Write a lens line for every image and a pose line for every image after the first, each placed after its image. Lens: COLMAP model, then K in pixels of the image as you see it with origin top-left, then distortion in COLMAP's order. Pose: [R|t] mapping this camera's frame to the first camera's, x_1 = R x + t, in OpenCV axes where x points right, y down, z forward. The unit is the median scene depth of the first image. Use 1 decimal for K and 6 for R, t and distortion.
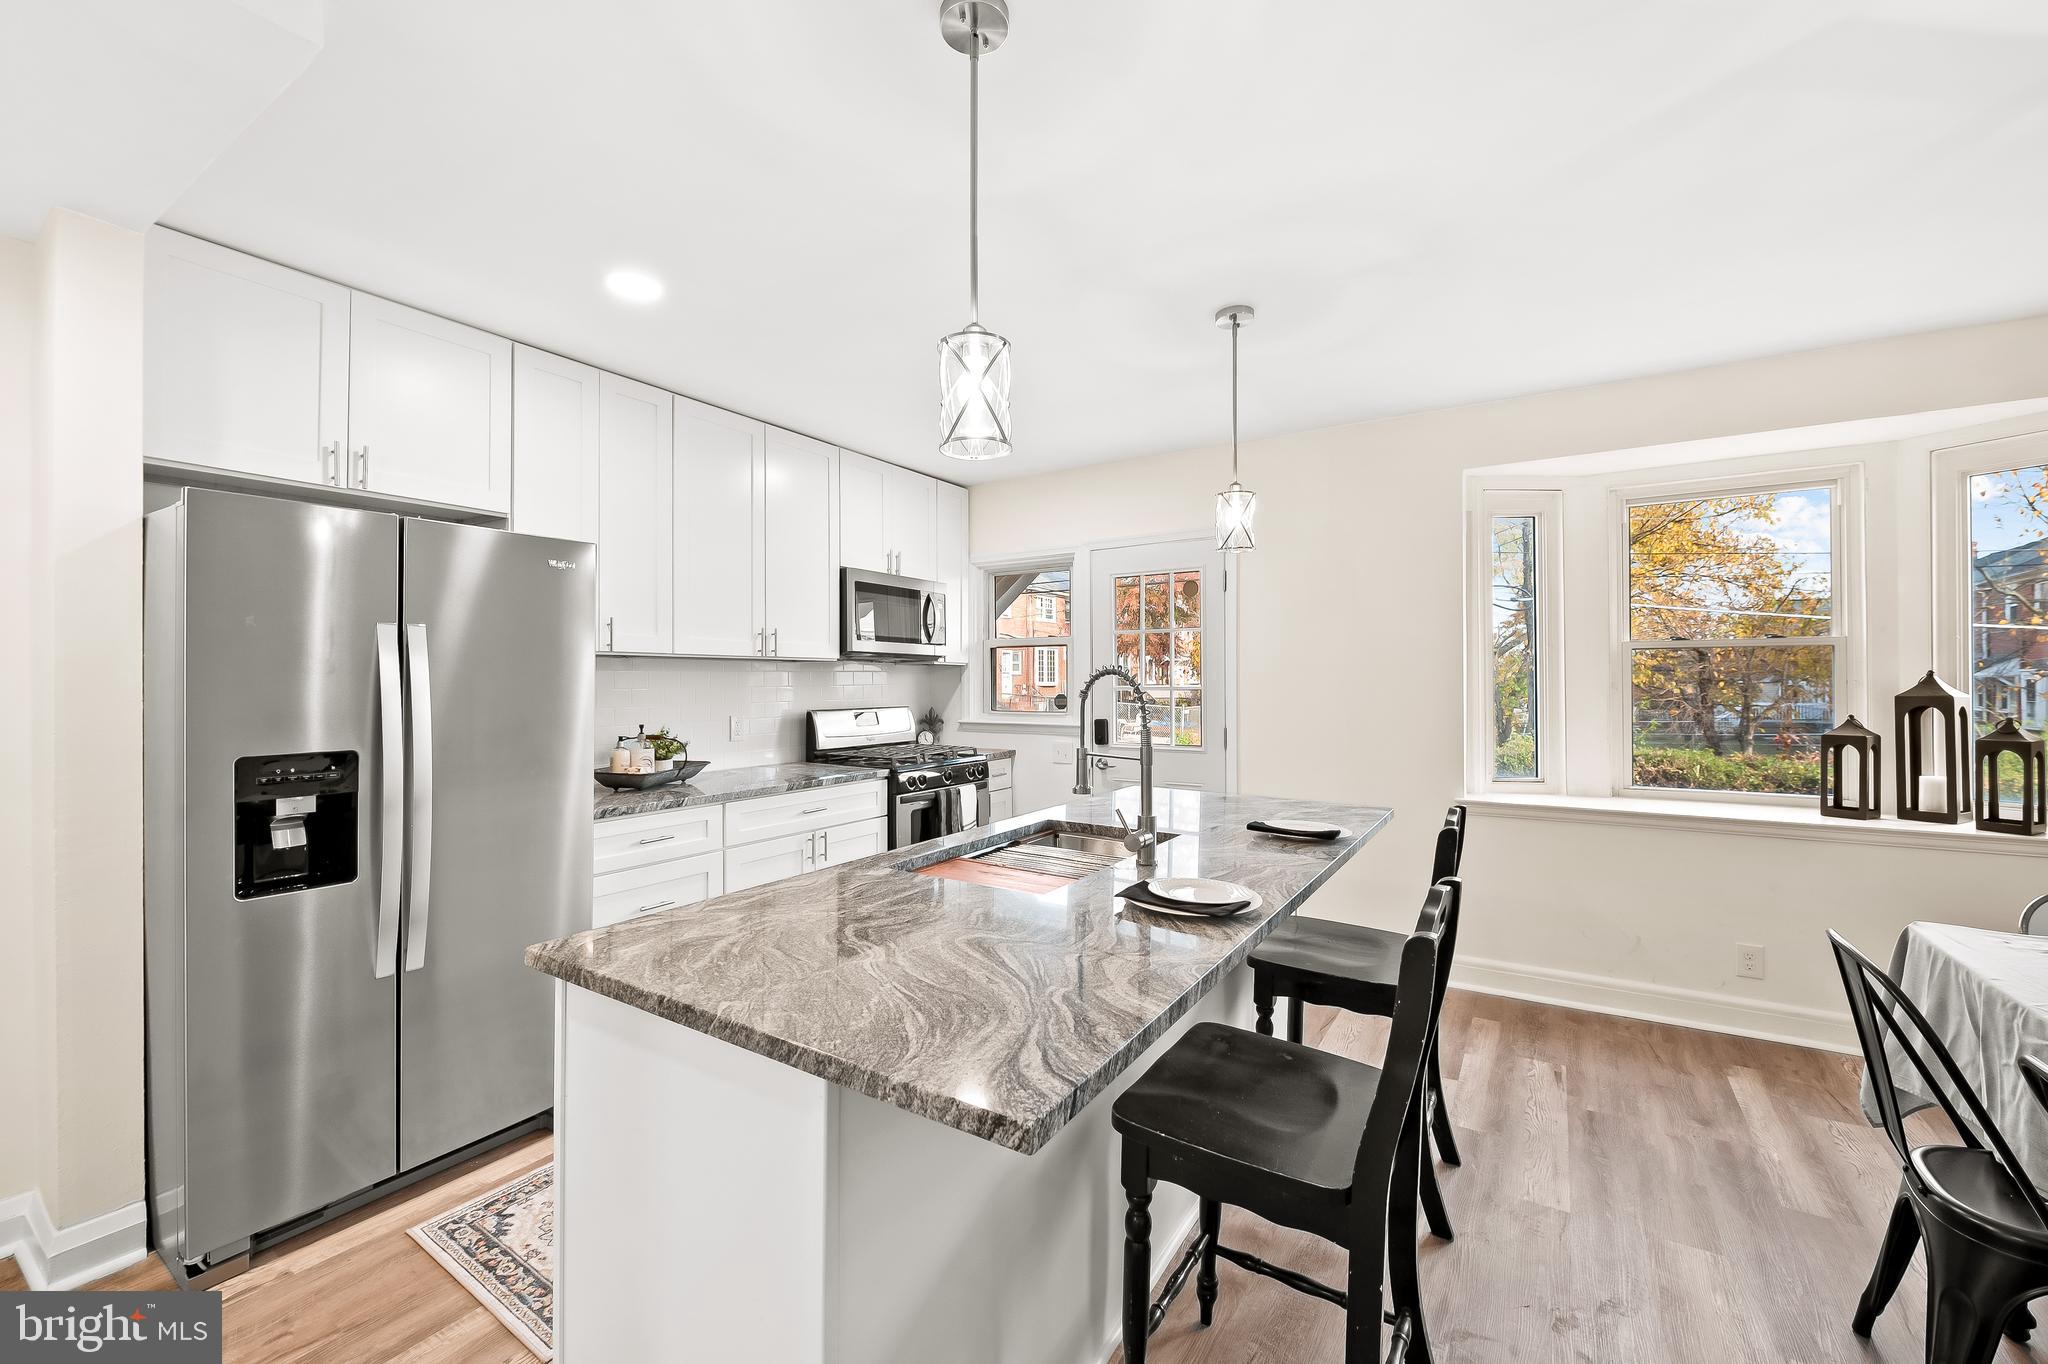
lens RADIAL K [[826.2, 0, 1019.0], [0, 826.2, 675.4], [0, 0, 1]] dist [-0.009039, -0.000467]
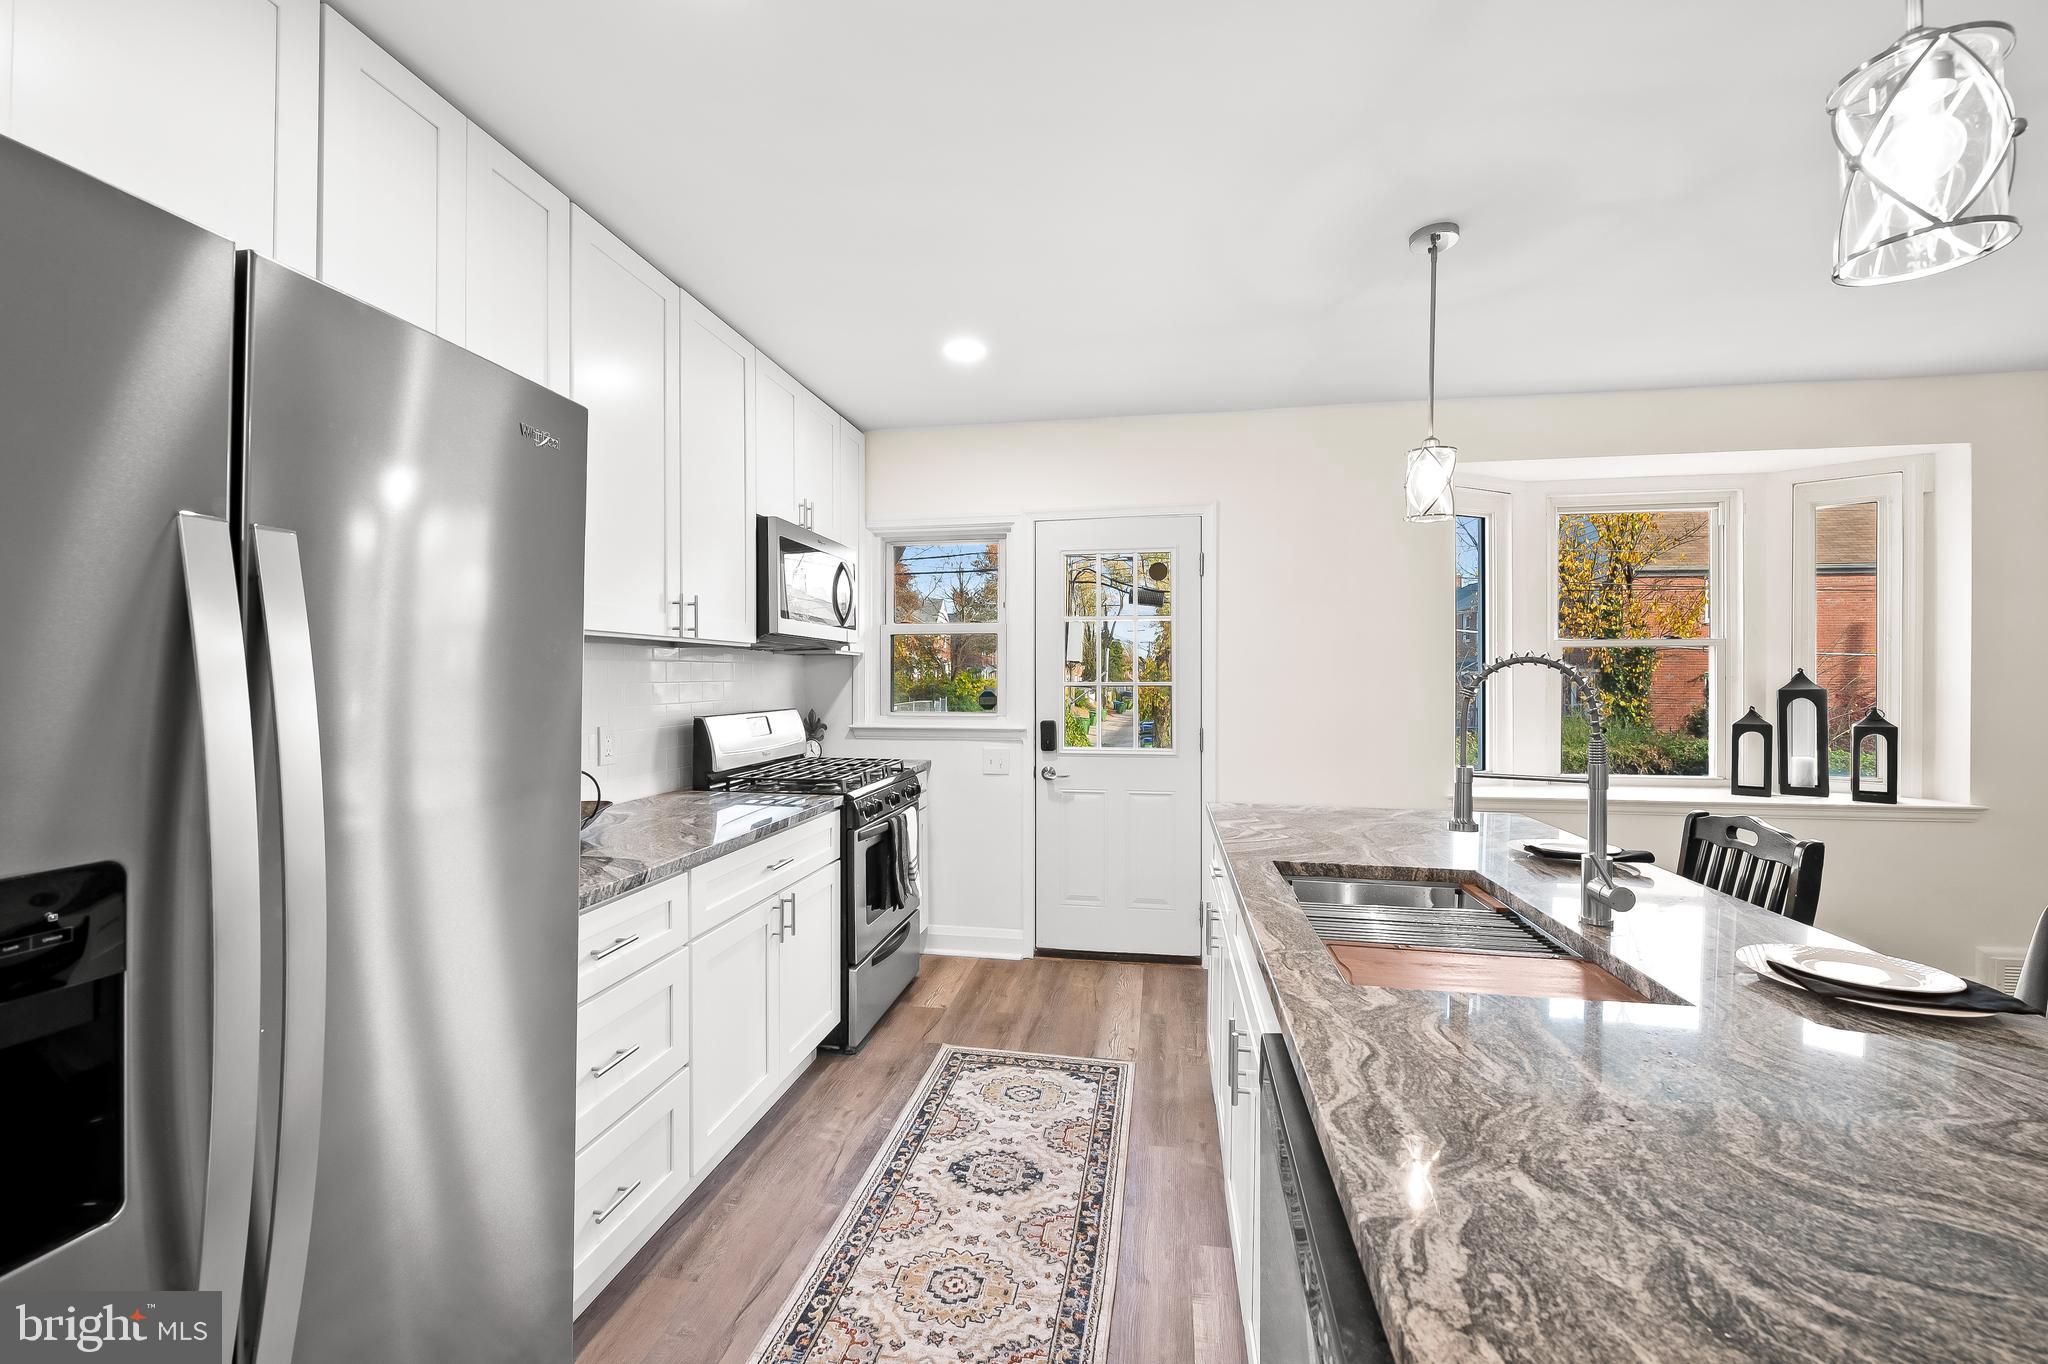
lens RADIAL K [[826.2, 0, 1019.0], [0, 826.2, 675.4], [0, 0, 1]] dist [-0.009039, -0.000467]
pose [[0.920739, 0.002745, 0.390169, -0.324246], [-0.004363, 0.999985, 0.003261, 0.004523], [-0.390154, -0.004704, 0.920738, 0.285909]]
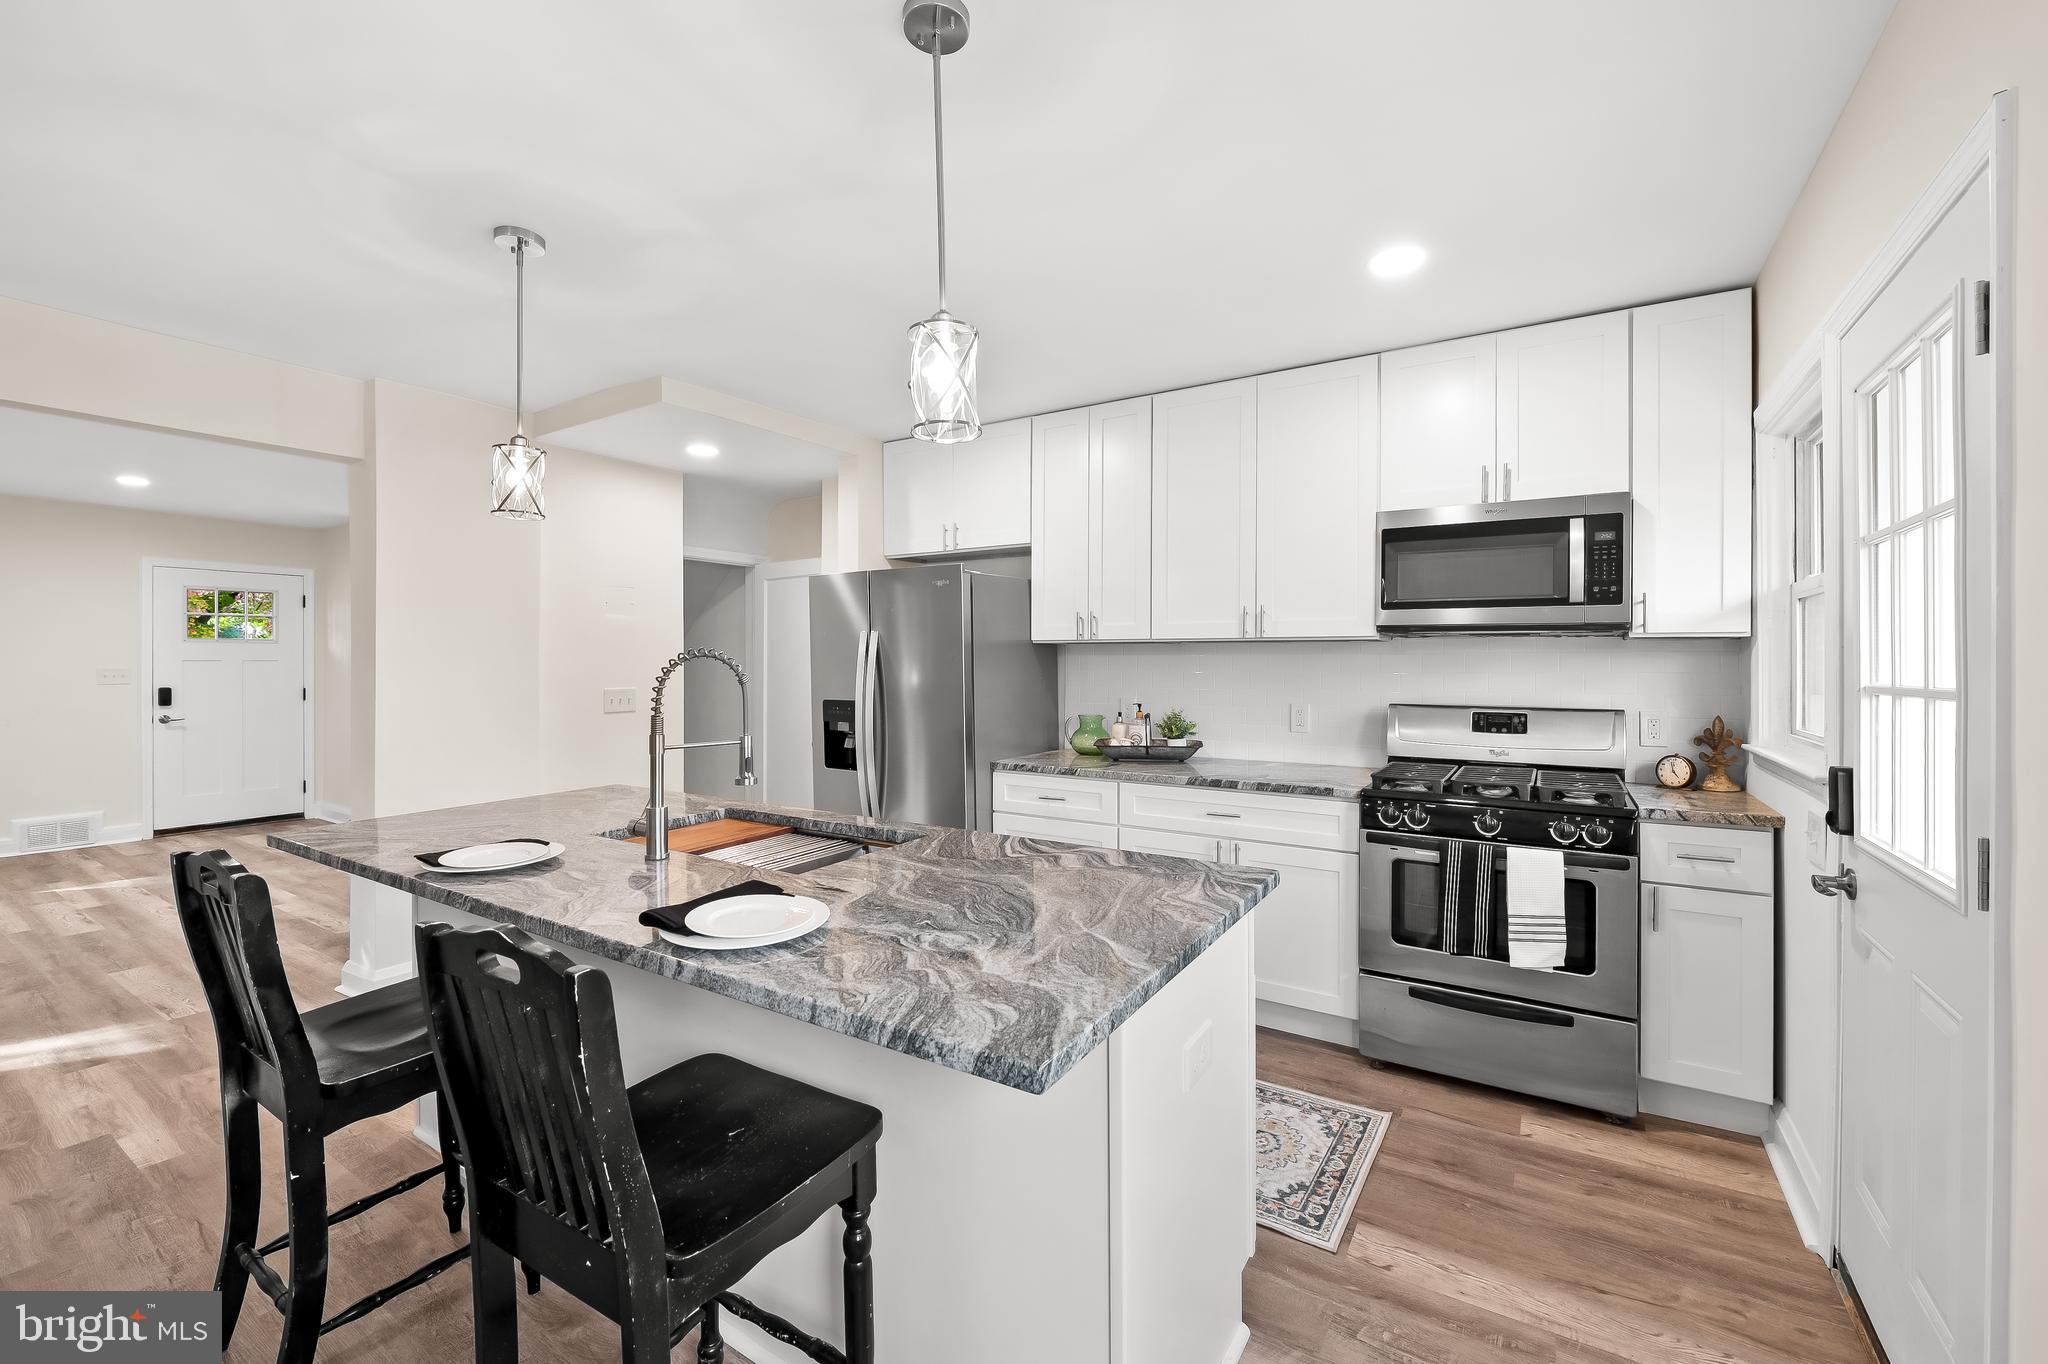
lens RADIAL K [[837.2, 0, 1033.4], [0, 837.2, 655.1], [0, 0, 1]] dist [-0.000153, -0.000118]
pose [[0.021910, 0.001841, -0.999758, 0.618782], [0.006556, 0.999977, 0.001985, -0.007130], [0.999738, -0.006598, 0.021897, 0.765711]]
